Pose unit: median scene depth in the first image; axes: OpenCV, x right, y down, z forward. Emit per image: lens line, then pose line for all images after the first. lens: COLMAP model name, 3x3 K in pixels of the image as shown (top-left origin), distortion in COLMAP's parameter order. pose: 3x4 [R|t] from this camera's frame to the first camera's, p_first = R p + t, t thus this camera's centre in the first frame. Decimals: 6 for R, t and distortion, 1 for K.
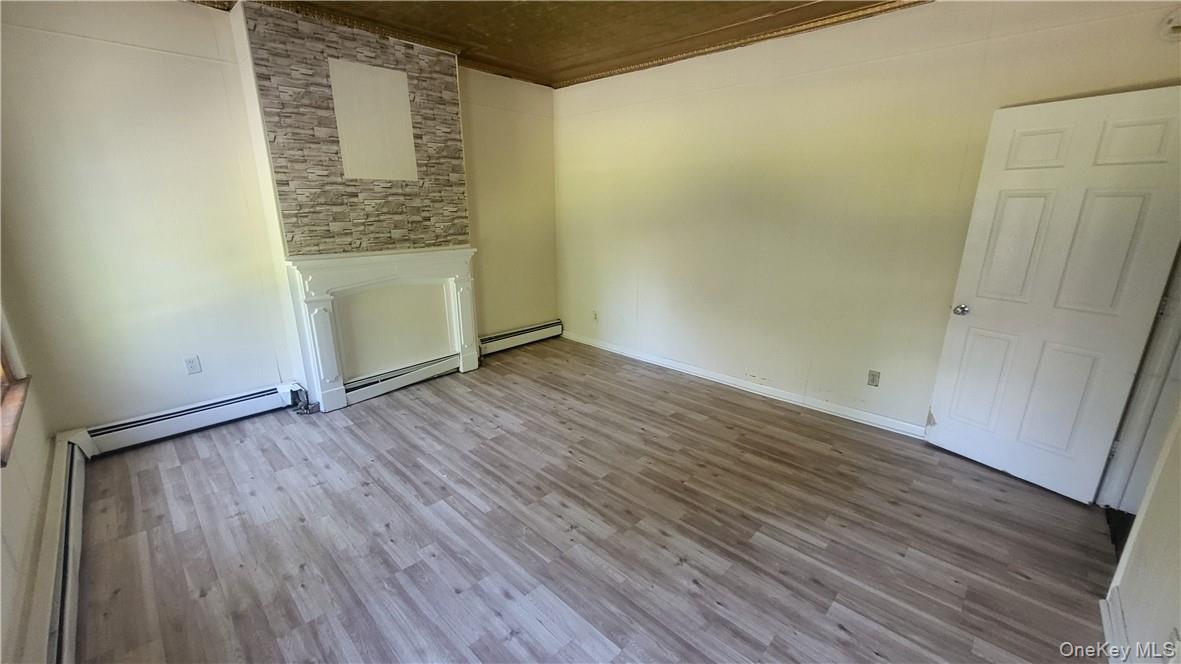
lens RADIAL K [[474.0, 0, 593.2], [0, 474.0, 340.2], [0, 0, 1]] dist [-0.003370, -0.000905]
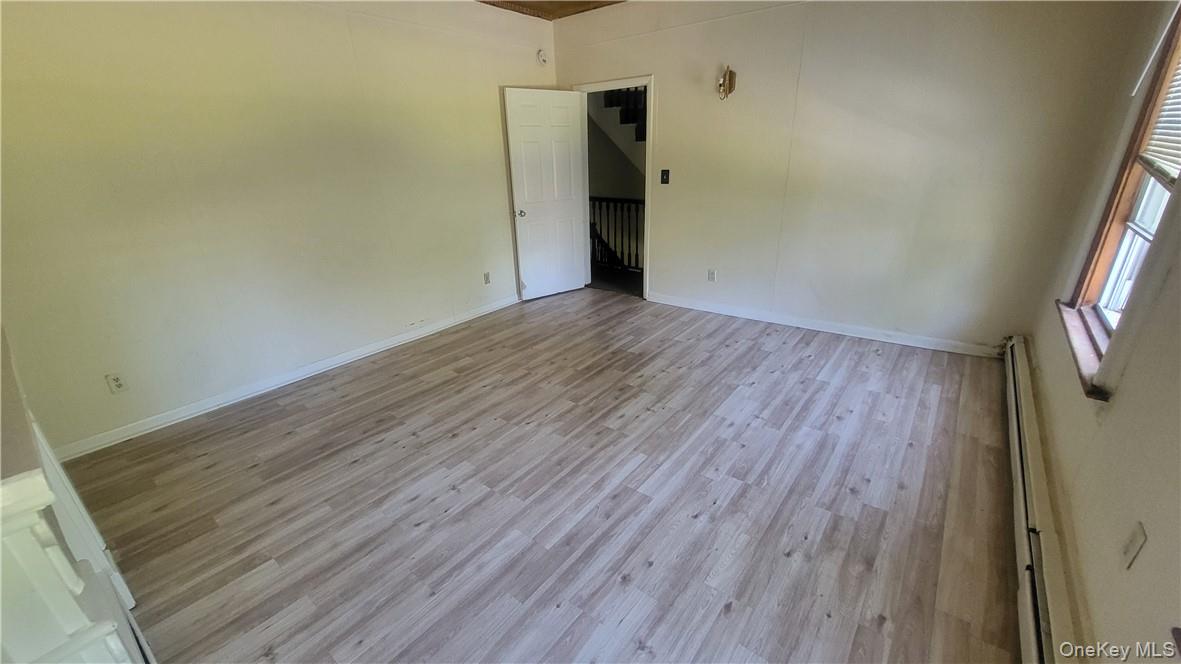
lens RADIAL K [[474.0, 0, 584.8], [0, 474.0, 334.9], [0, 0, 1]] dist [-0.003370, -0.000905]
pose [[-0.111059, -0.360330, 0.926190, -0.911290], [0.302150, 0.875596, 0.376878, -0.244088], [-0.946769, 0.321704, 0.011631, 0.889847]]
